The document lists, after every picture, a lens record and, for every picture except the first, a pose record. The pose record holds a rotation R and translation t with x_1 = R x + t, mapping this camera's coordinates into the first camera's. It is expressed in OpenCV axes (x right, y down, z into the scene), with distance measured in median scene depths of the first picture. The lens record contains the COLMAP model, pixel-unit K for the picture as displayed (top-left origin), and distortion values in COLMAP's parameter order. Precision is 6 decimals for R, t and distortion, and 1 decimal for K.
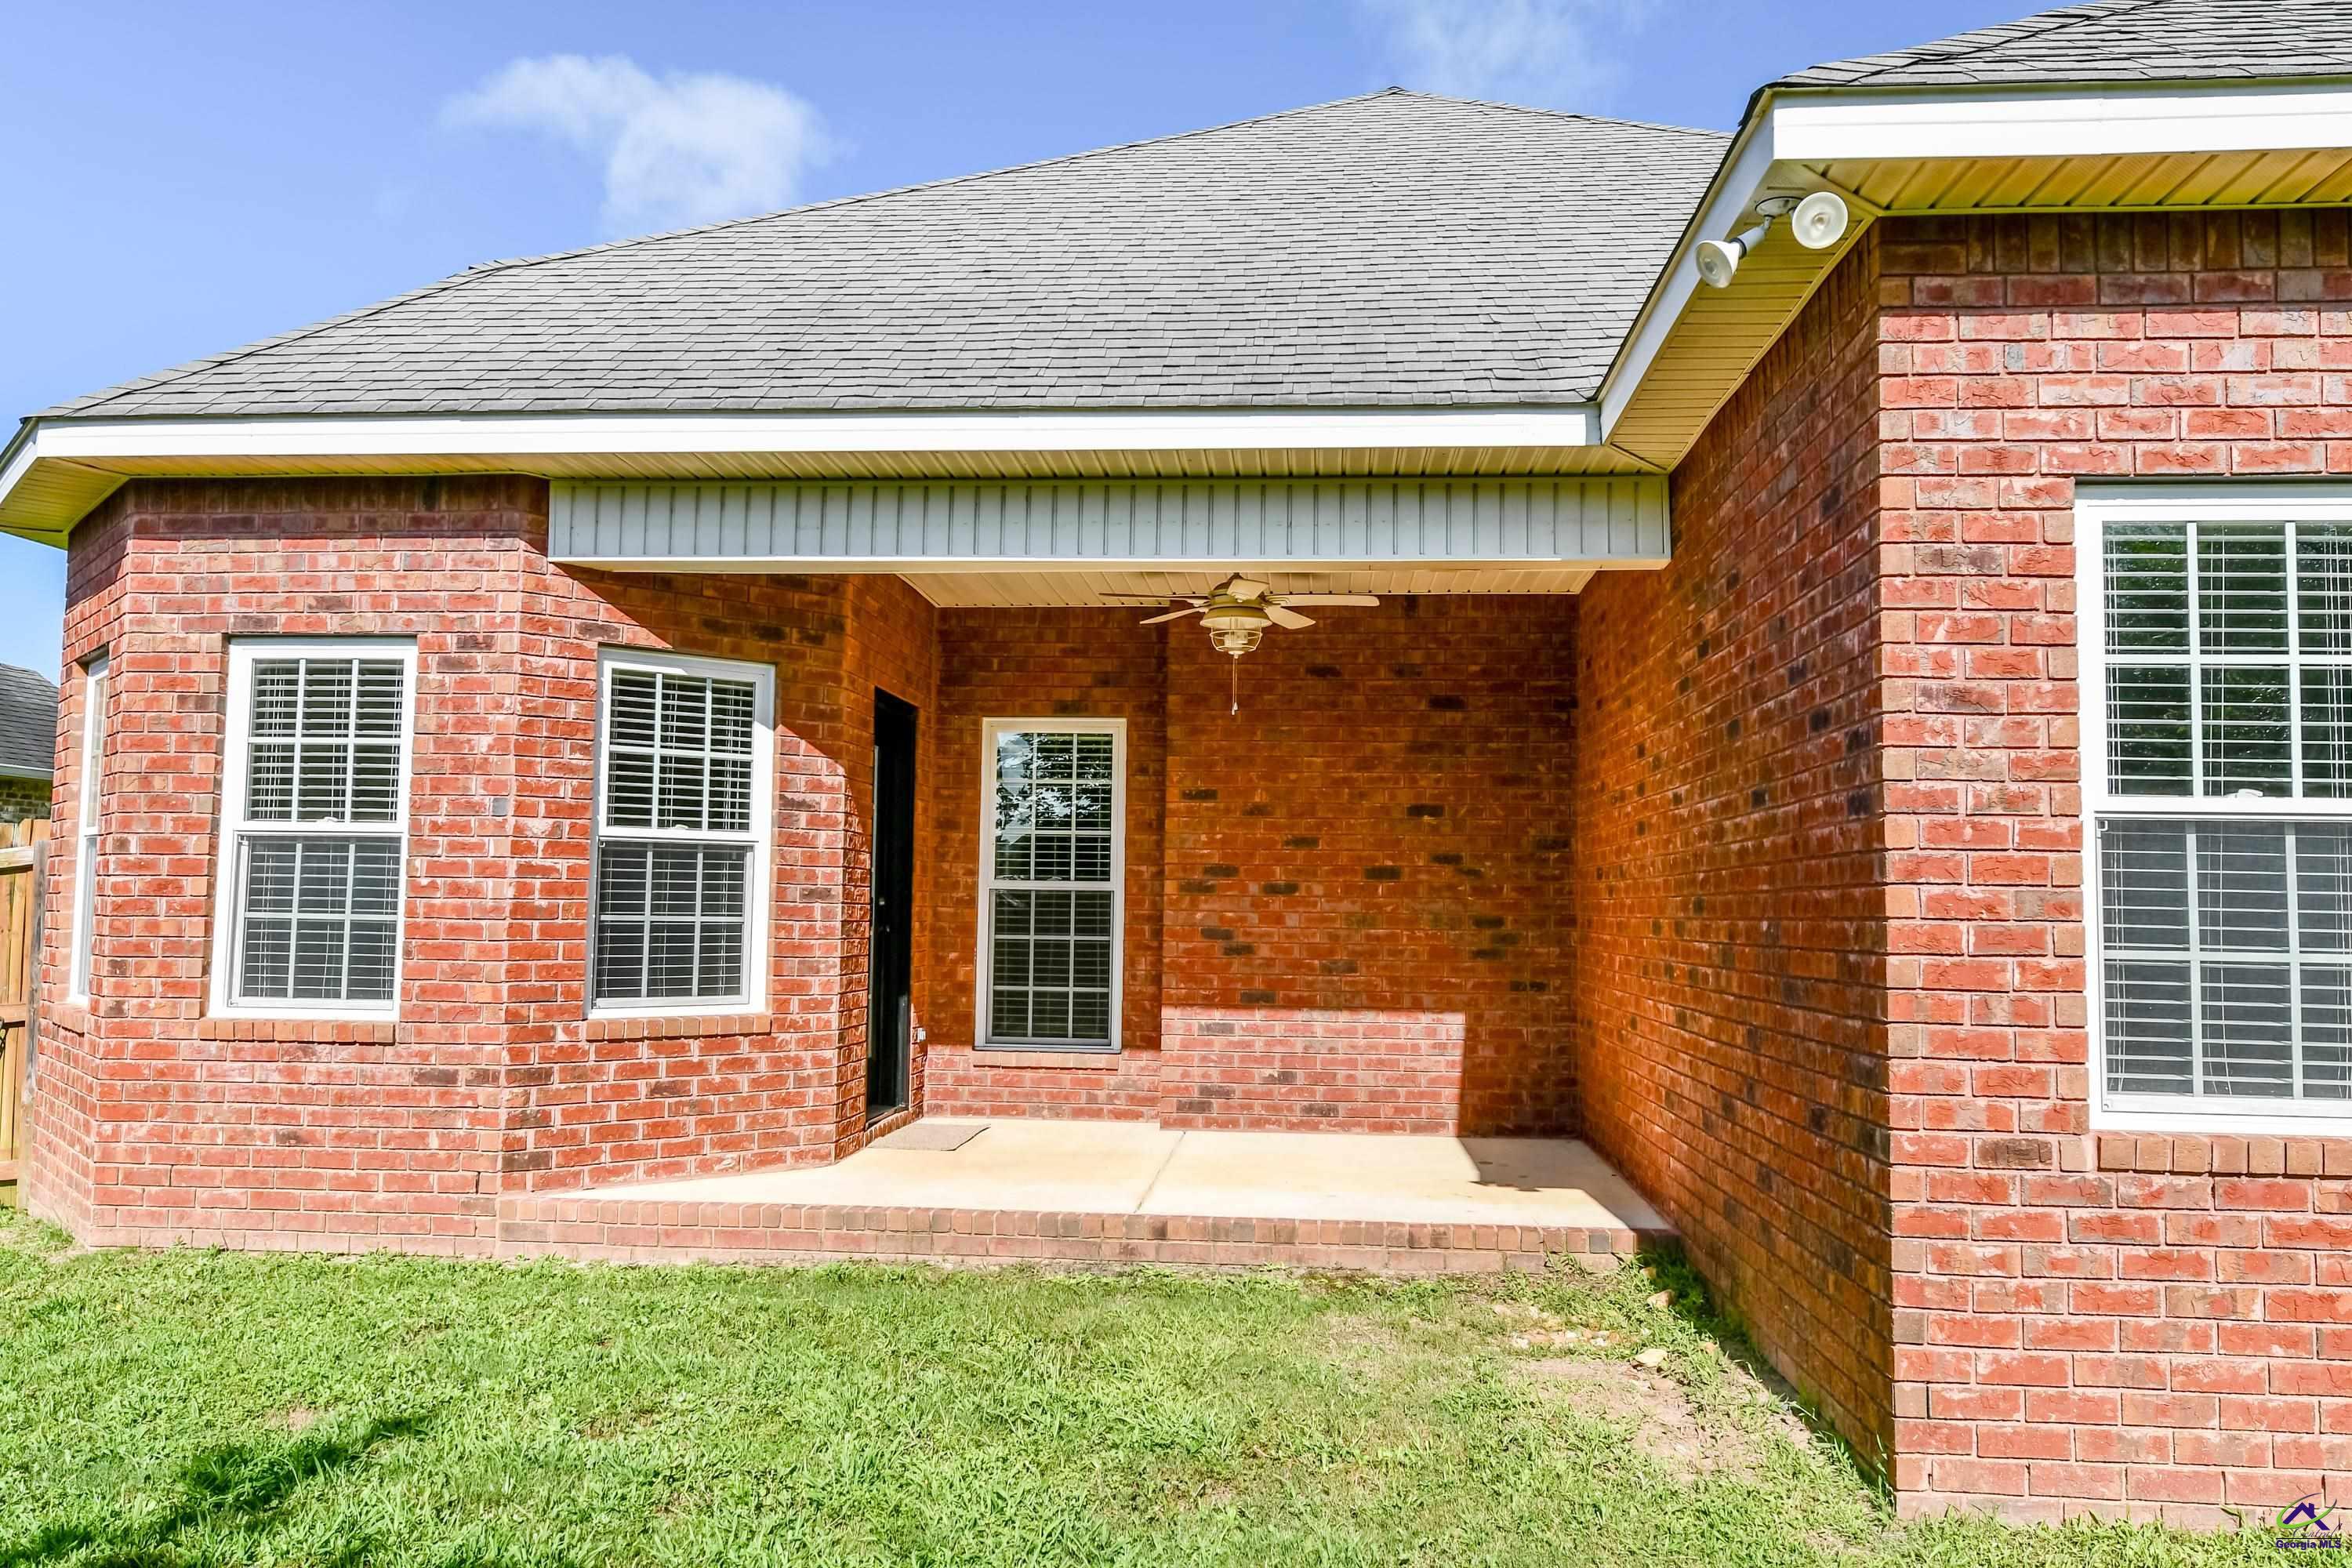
lens RADIAL K [[1708.2, 0, 1176.0], [0, 1708.2, 784.0], [0, 0, 1]] dist [0.016999, 0.001120]
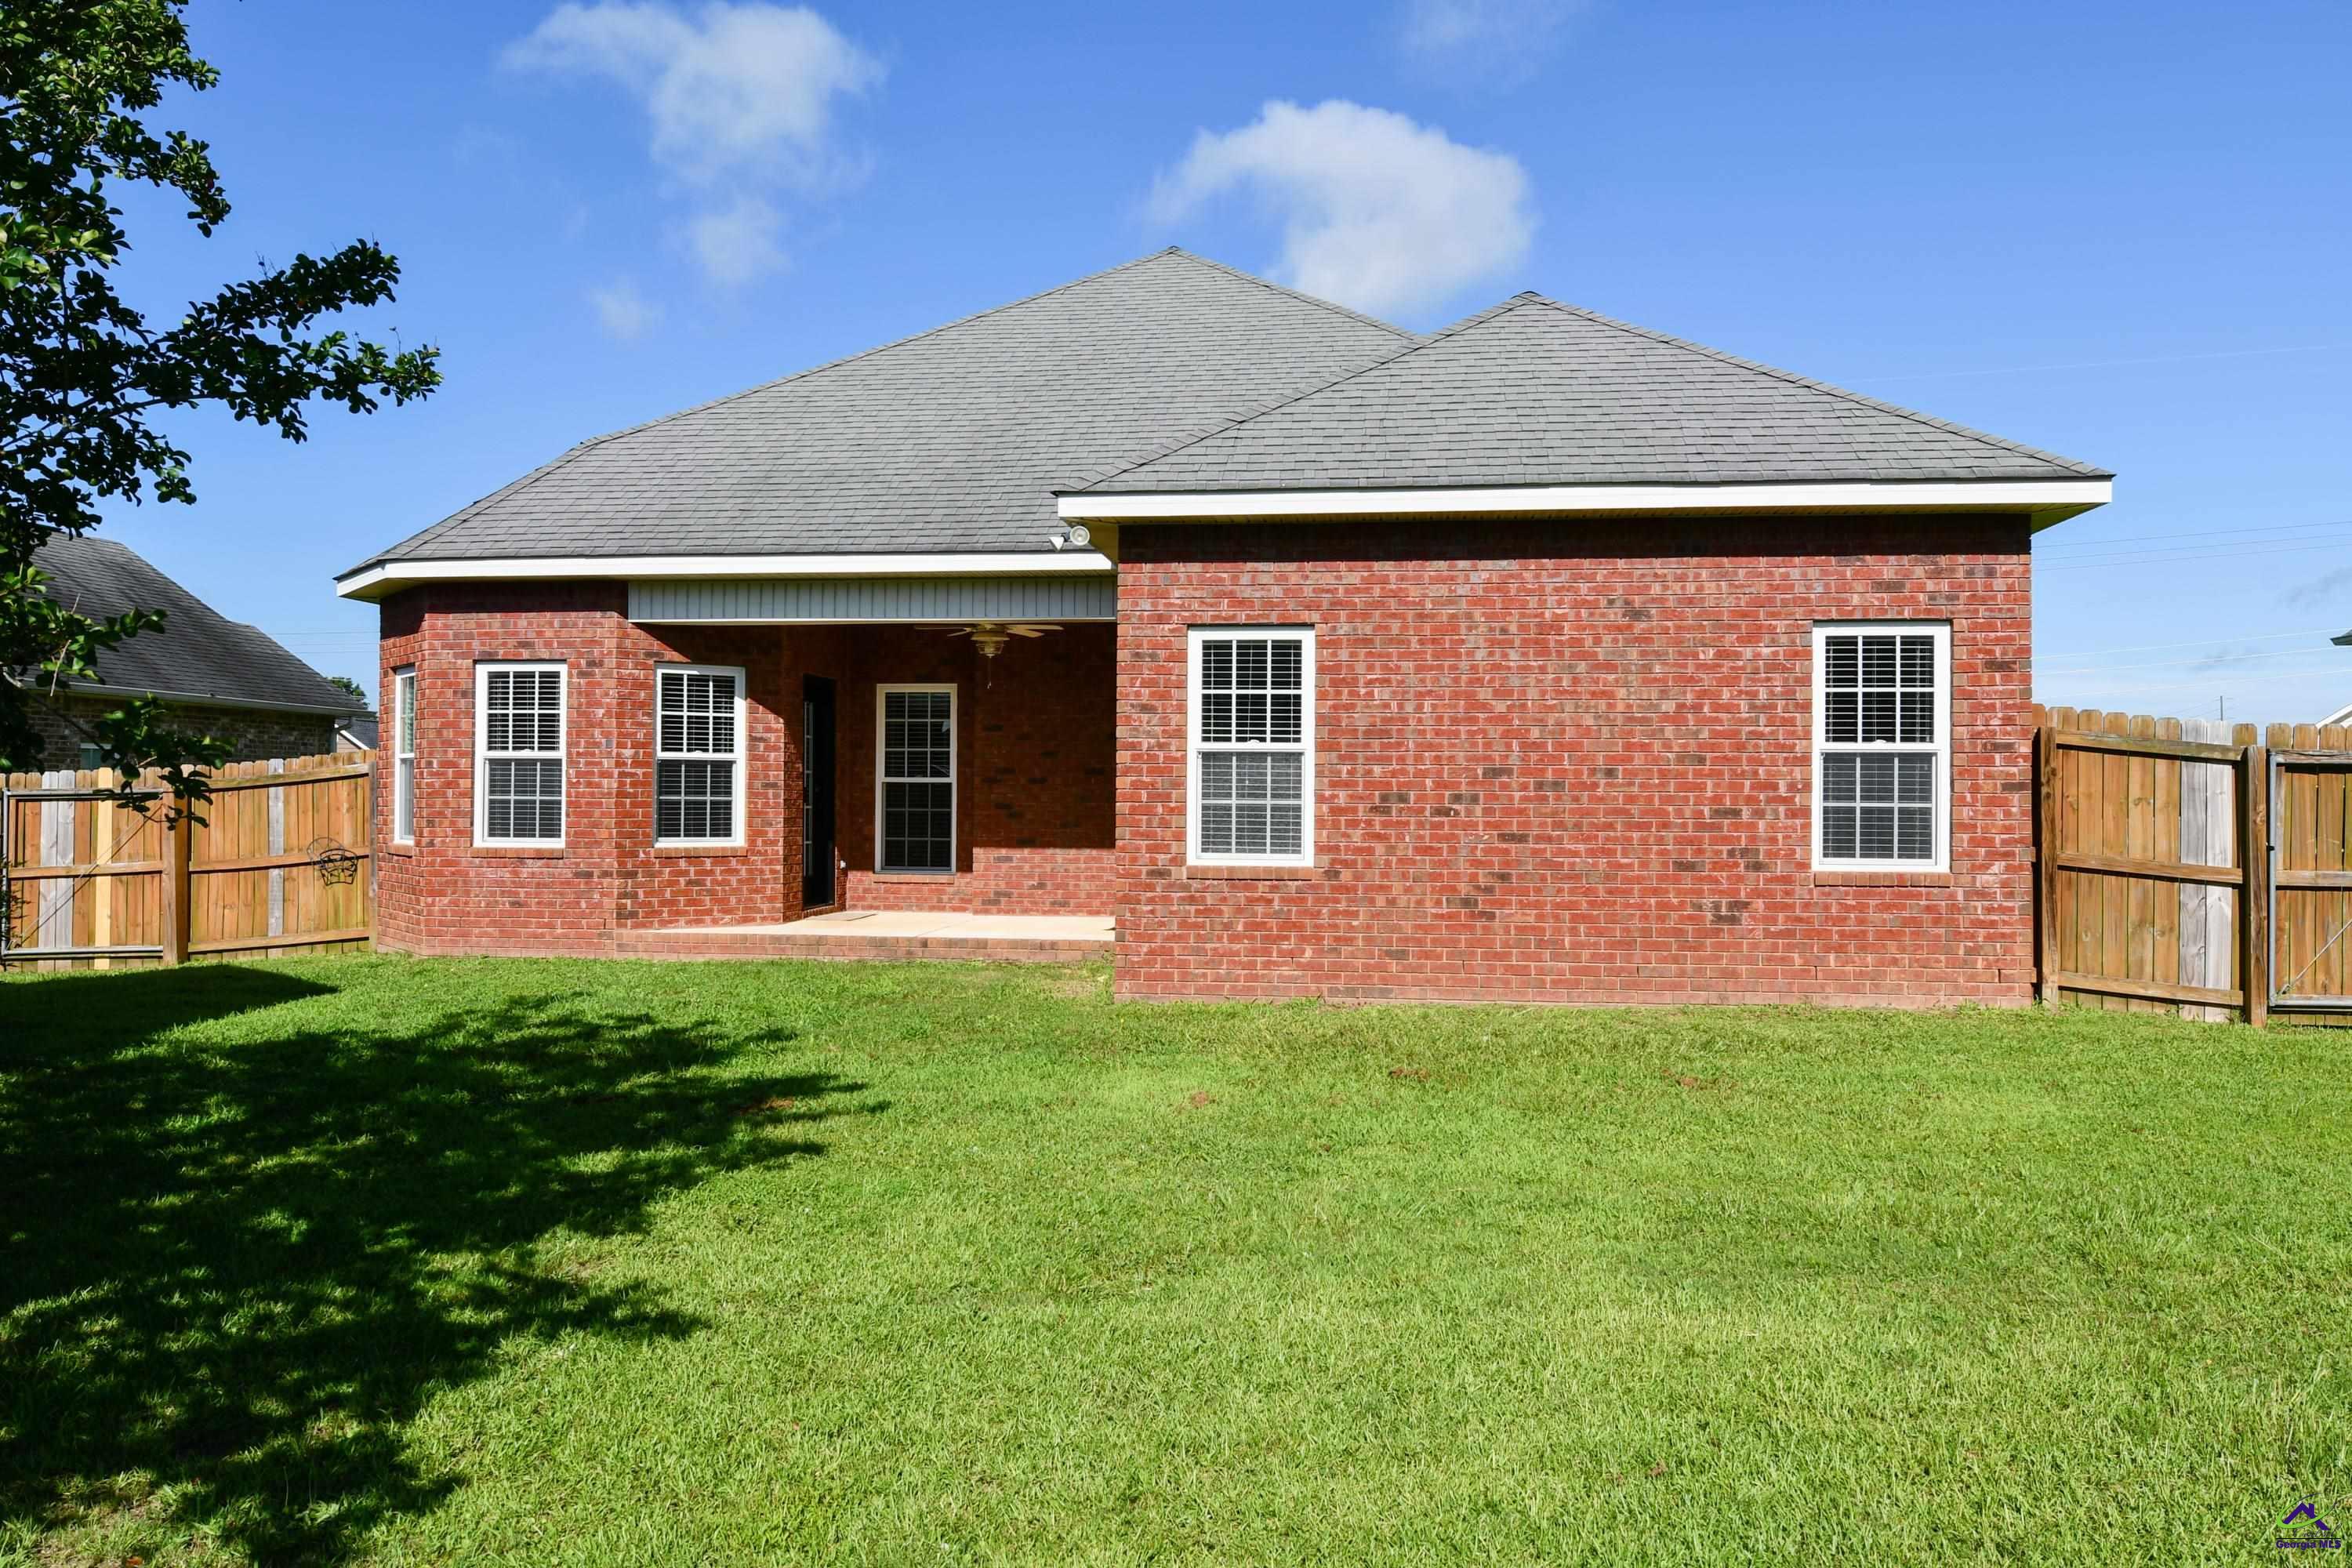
lens RADIAL K [[1753.3, 0, 1176.0], [0, 1753.3, 784.0], [0, 0, 1]] dist [0.012205, 0.004660]
pose [[0.998526, -0.008470, -0.053612, 0.386060], [0.011743, 0.998068, 0.061017, -0.057365], [0.052991, -0.061557, 0.996696, -1.037046]]
